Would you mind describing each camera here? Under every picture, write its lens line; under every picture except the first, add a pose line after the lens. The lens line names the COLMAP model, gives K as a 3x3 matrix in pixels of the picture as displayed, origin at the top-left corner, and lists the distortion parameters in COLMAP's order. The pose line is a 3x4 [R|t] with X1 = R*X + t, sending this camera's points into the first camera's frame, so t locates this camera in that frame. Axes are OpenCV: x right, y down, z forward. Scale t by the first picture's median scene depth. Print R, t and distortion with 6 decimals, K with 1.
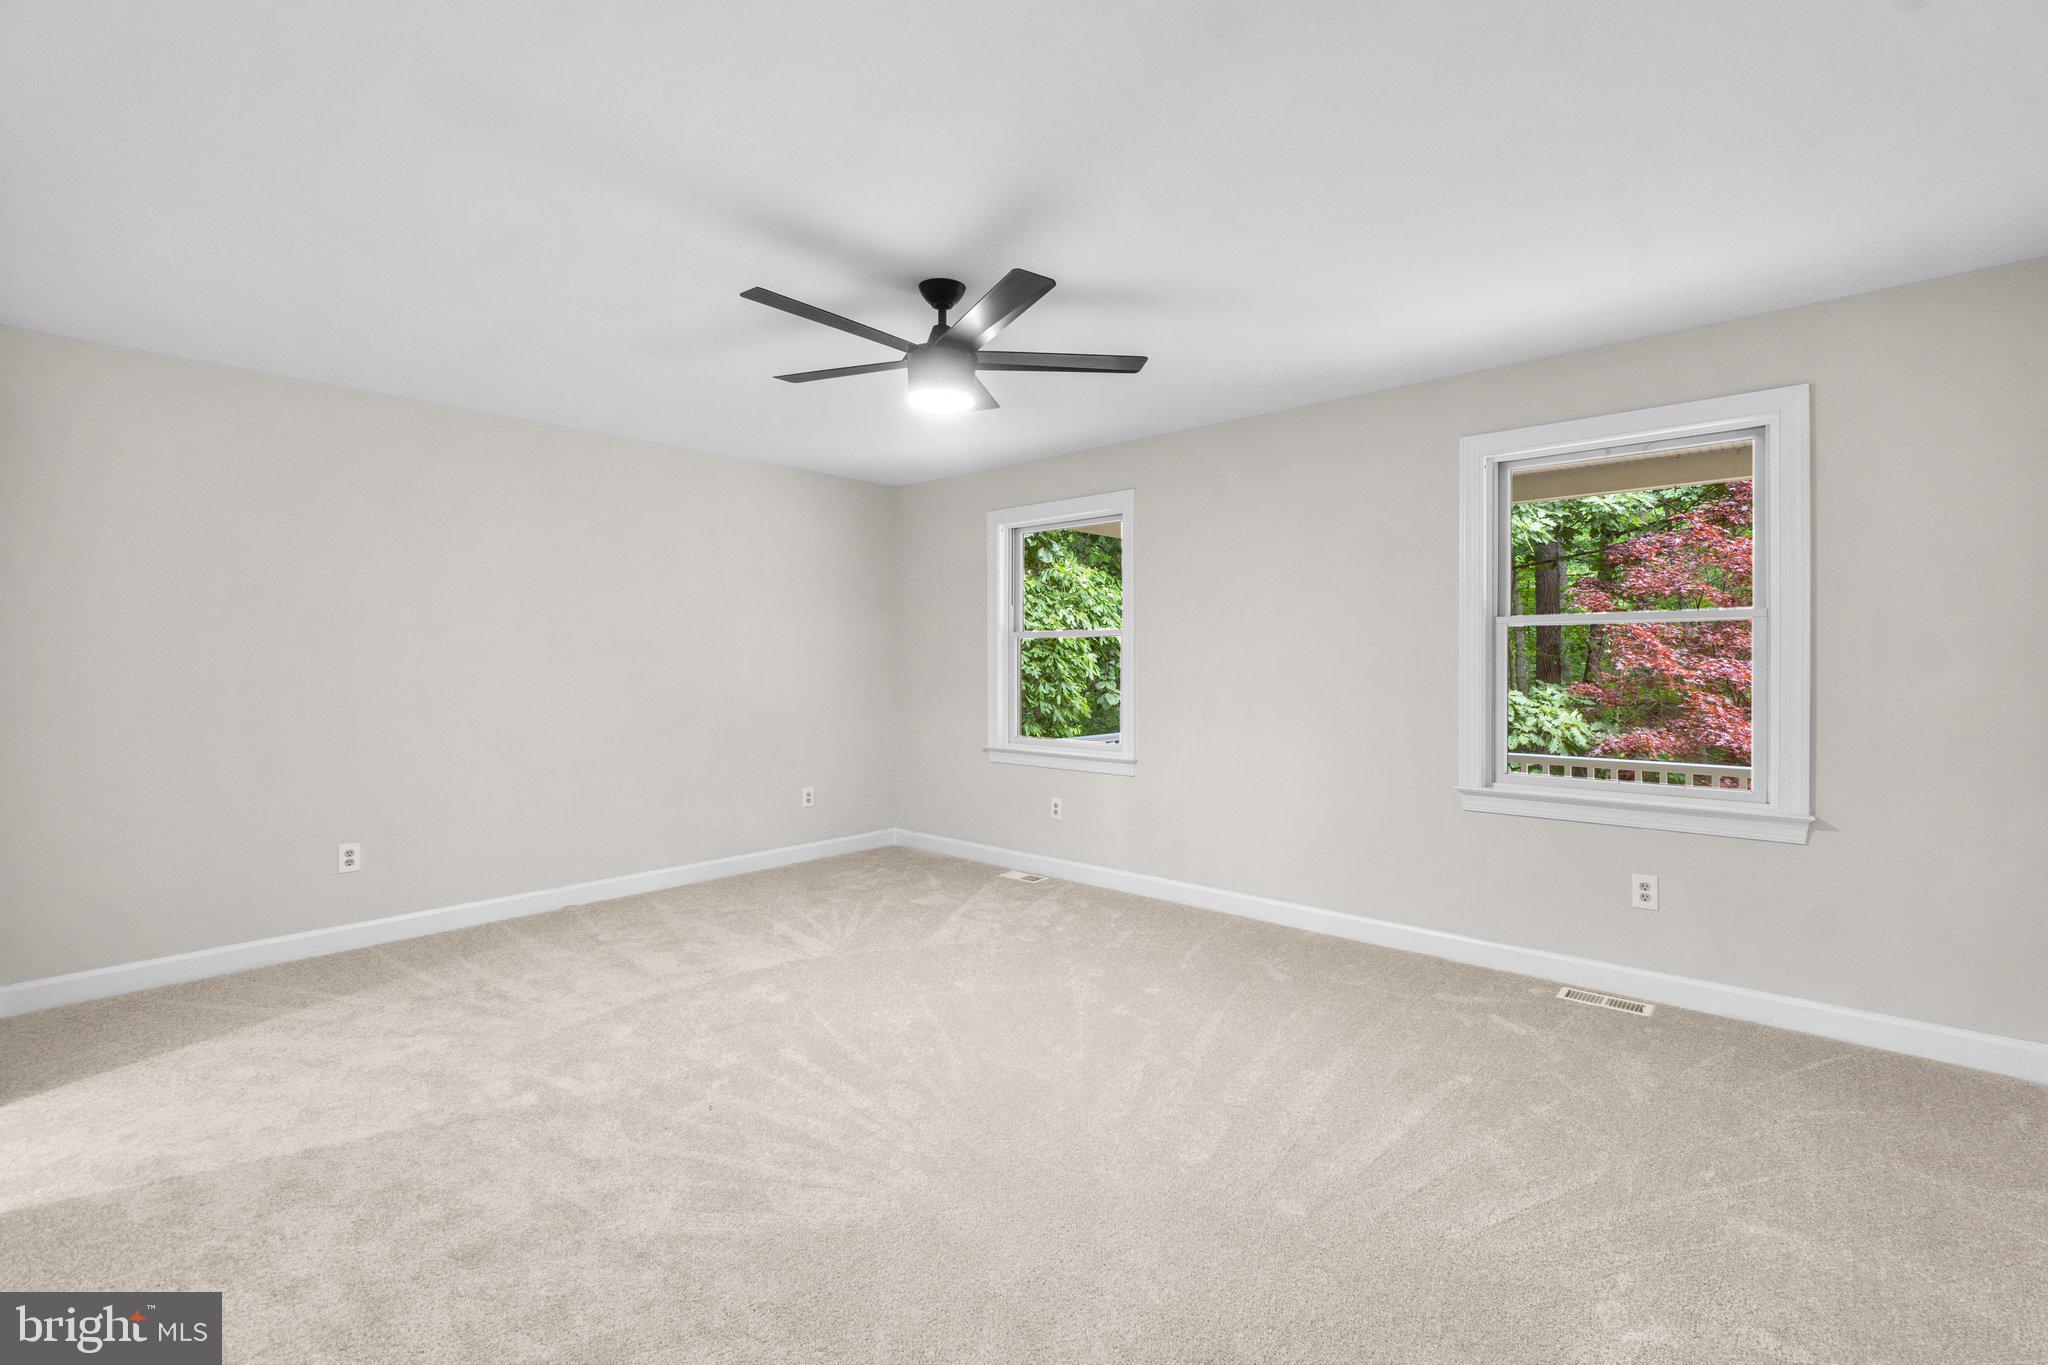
lens RADIAL K [[884.4, 0, 1022.7], [0, 884.4, 648.7], [0, 0, 1]] dist [-0.000478, -0.000147]
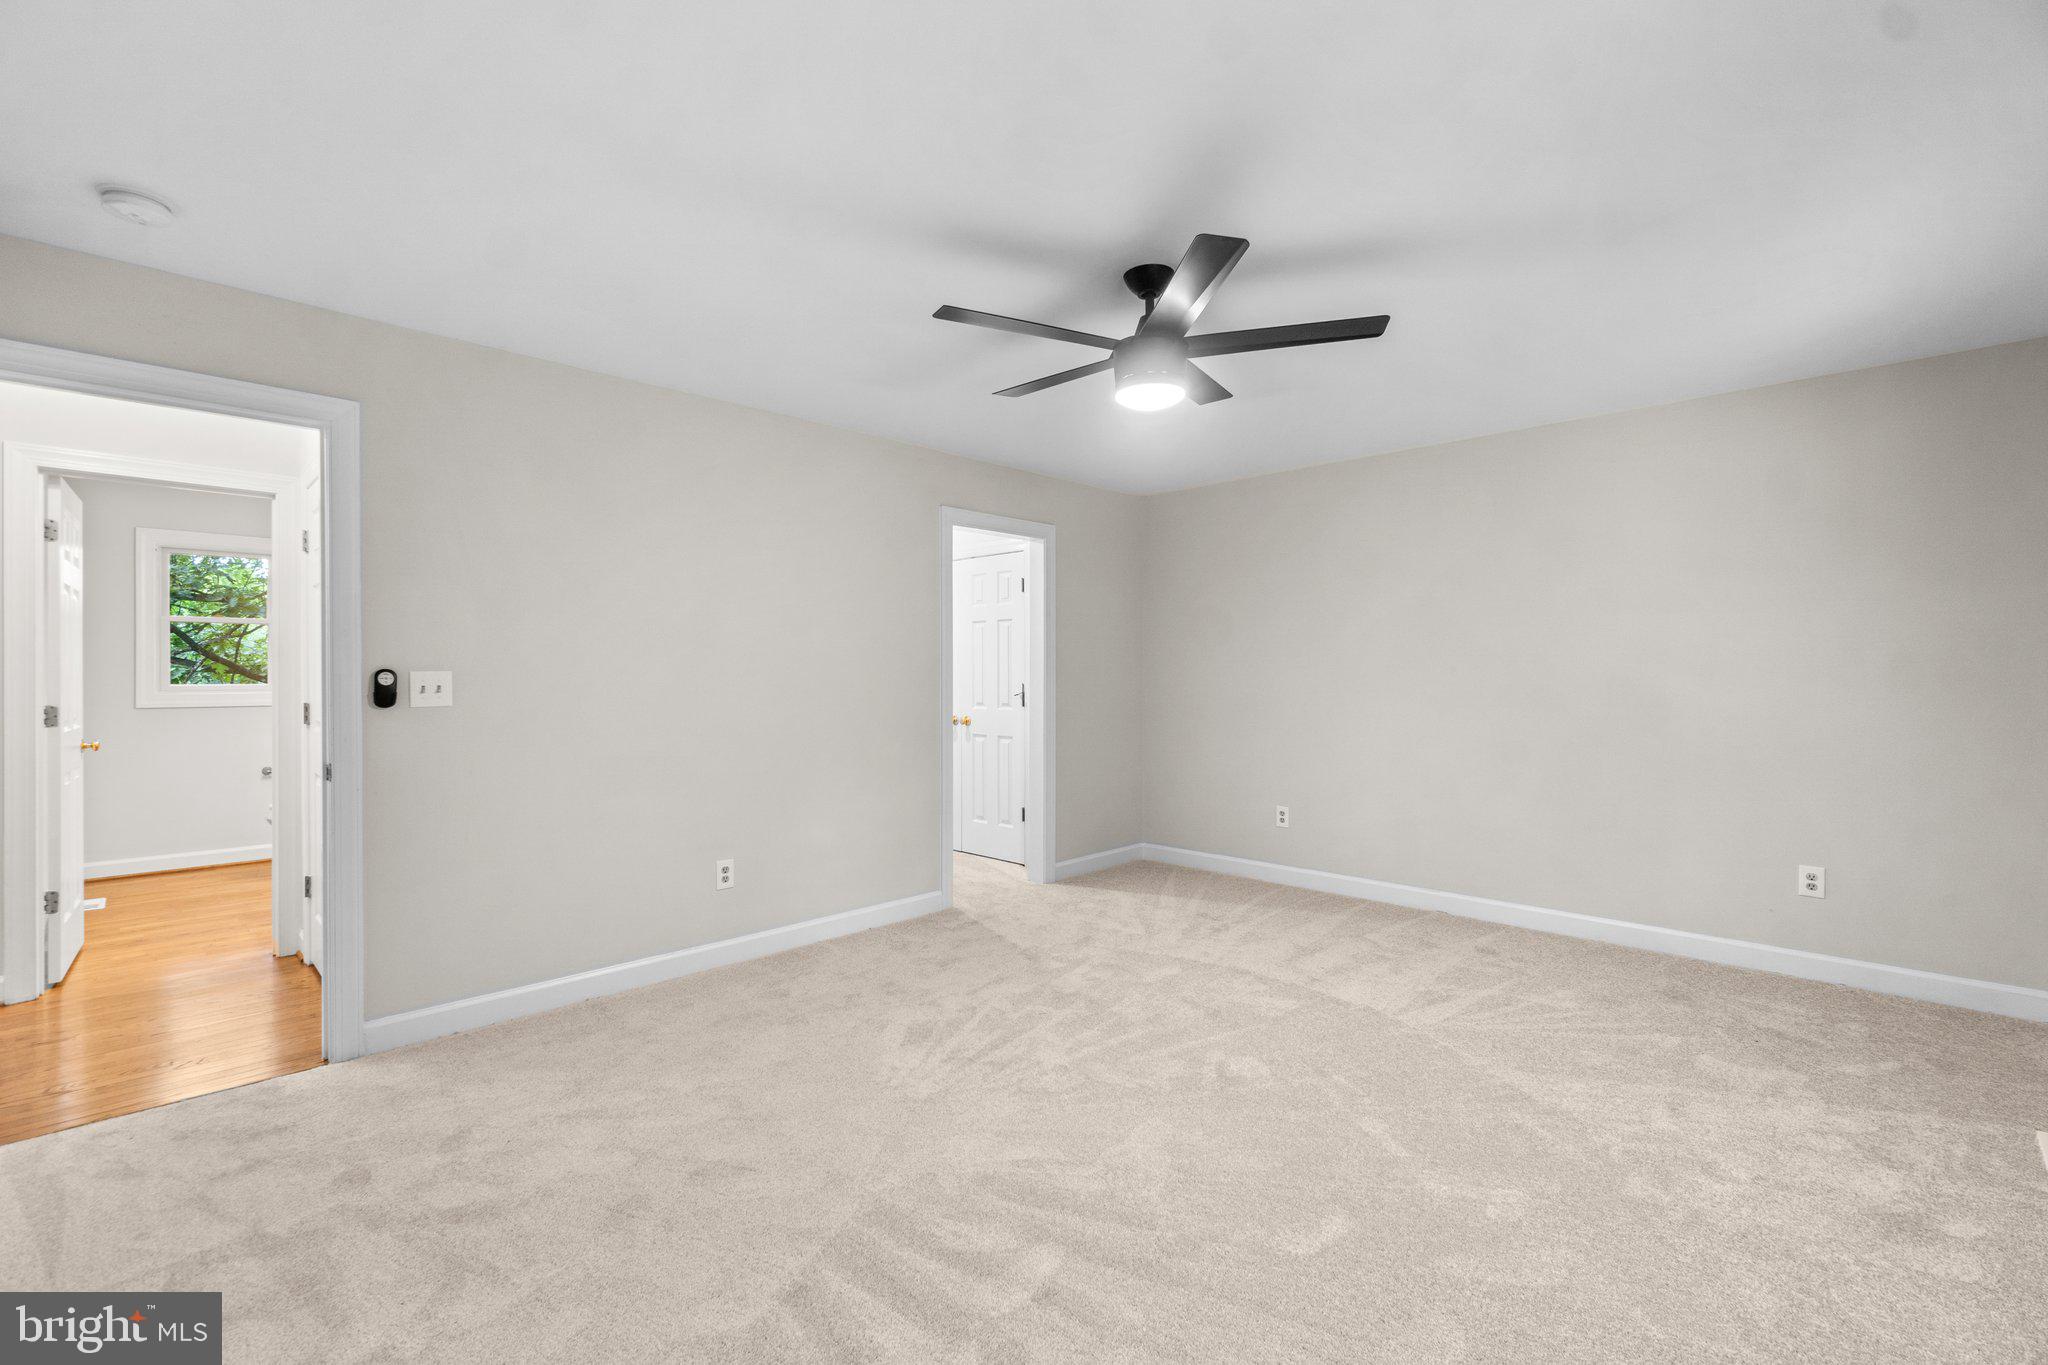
lens RADIAL K [[877.9, 0, 1019.6], [0, 877.9, 678.0], [0, 0, 1]] dist [-0.000578, -0.000154]
pose [[-0.020131, 0.007981, -0.999765, 0.767594], [0.011542, 0.999903, 0.007750, 0.013930], [0.999731, -0.011383, -0.020221, 0.823672]]
